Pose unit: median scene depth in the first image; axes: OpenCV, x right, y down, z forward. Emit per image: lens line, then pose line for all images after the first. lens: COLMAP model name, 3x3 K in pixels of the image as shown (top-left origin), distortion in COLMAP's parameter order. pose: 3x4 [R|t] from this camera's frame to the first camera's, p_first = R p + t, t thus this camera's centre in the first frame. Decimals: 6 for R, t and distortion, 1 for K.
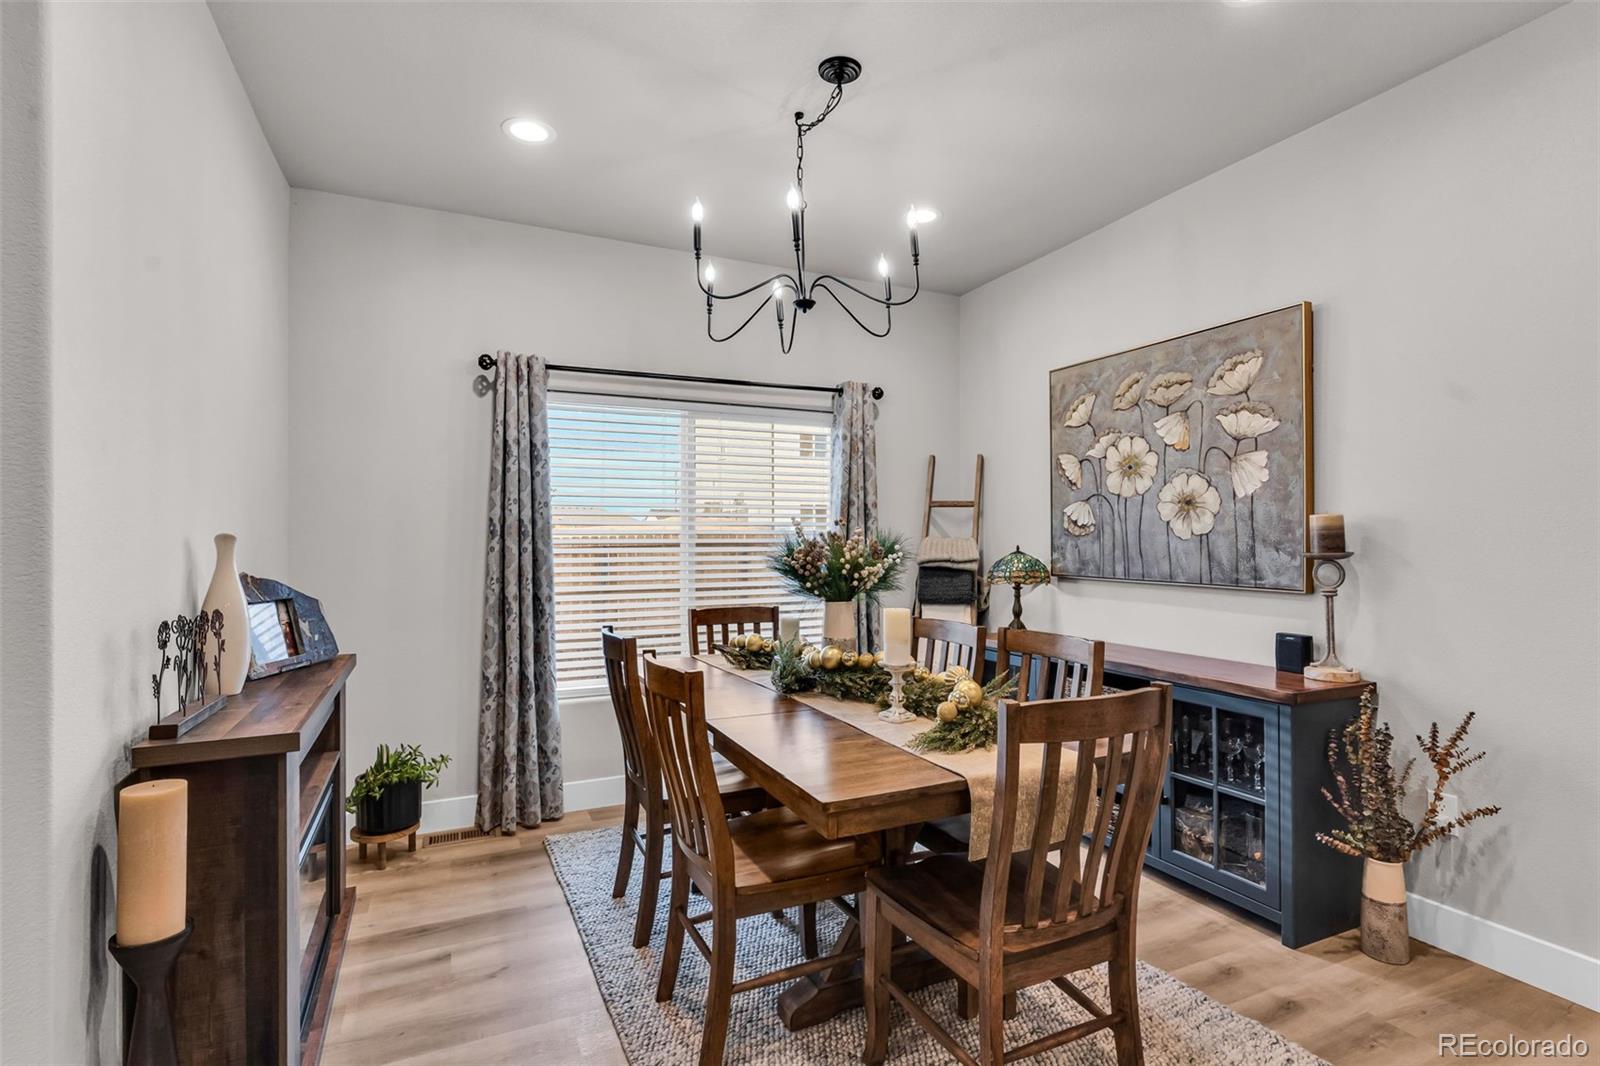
lens RADIAL K [[766.3, 0, 802.6], [0, 766.3, 537.9], [0, 0, 1]] dist [0.002579, -0.001207]
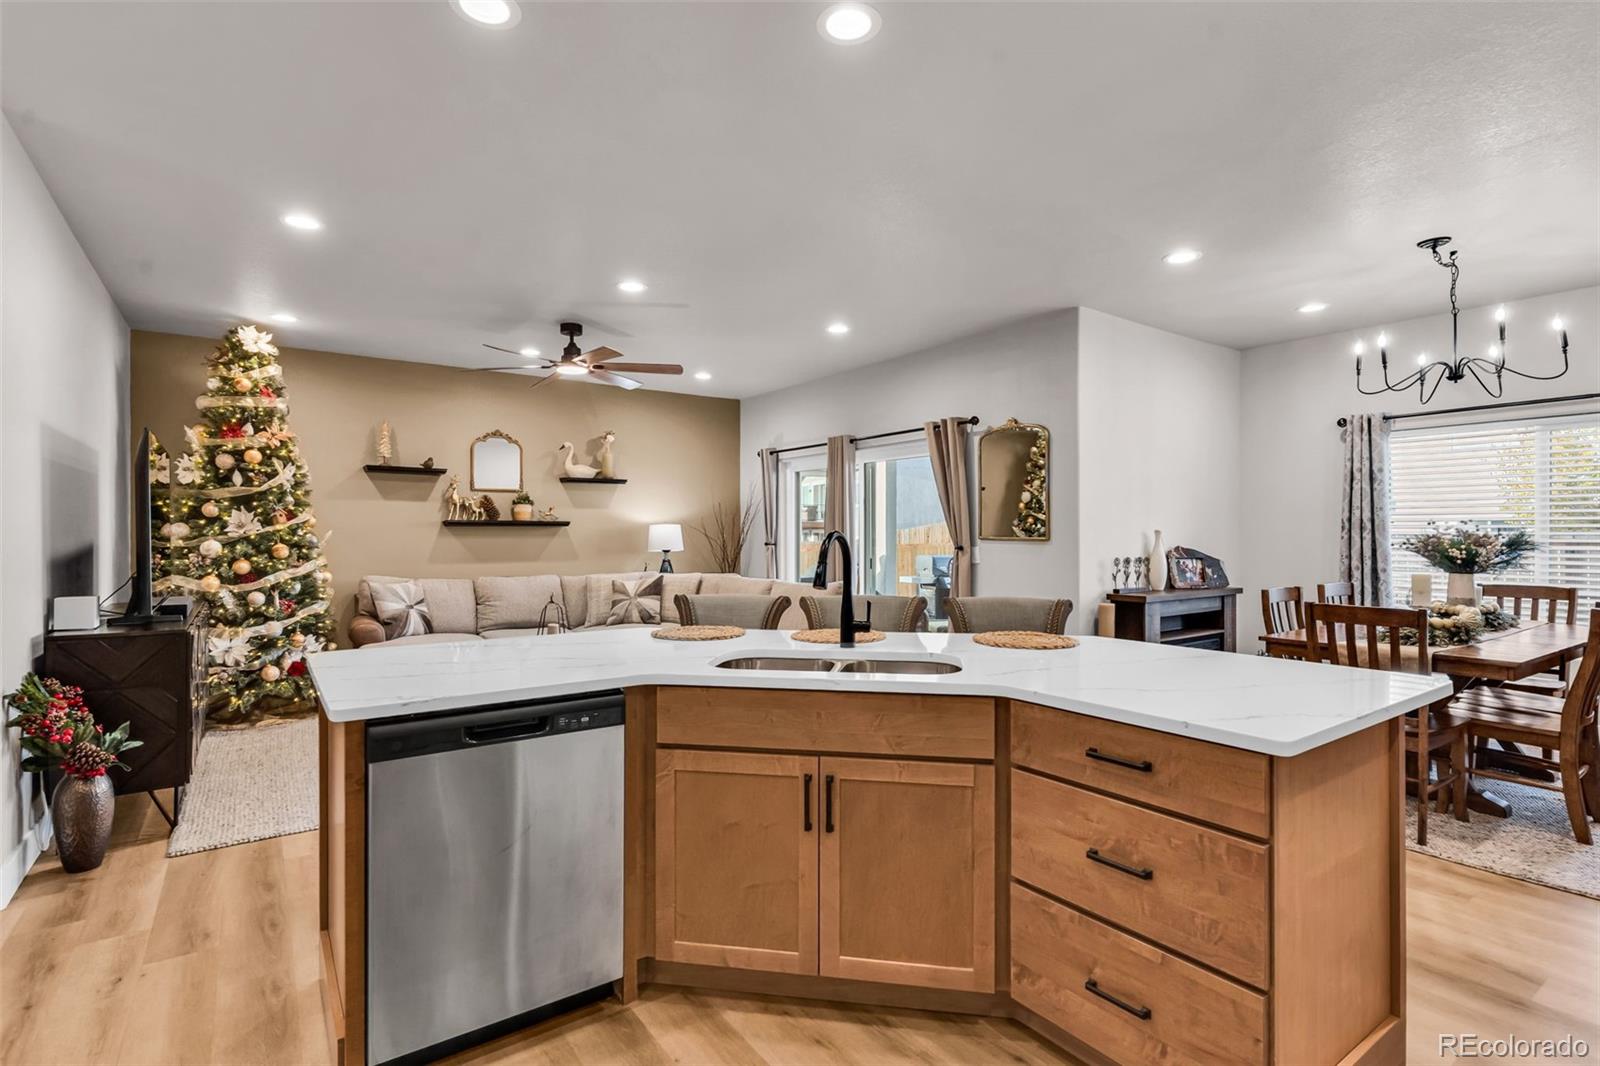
lens RADIAL K [[766.3, 0, 802.6], [0, 766.3, 537.9], [0, 0, 1]] dist [0.002579, -0.001207]
pose [[0.182262, 0.008503, -0.983213, 0.975940], [0.006690, 0.999929, 0.009888, -0.008698], [0.983227, -0.008380, 0.182192, -0.422850]]
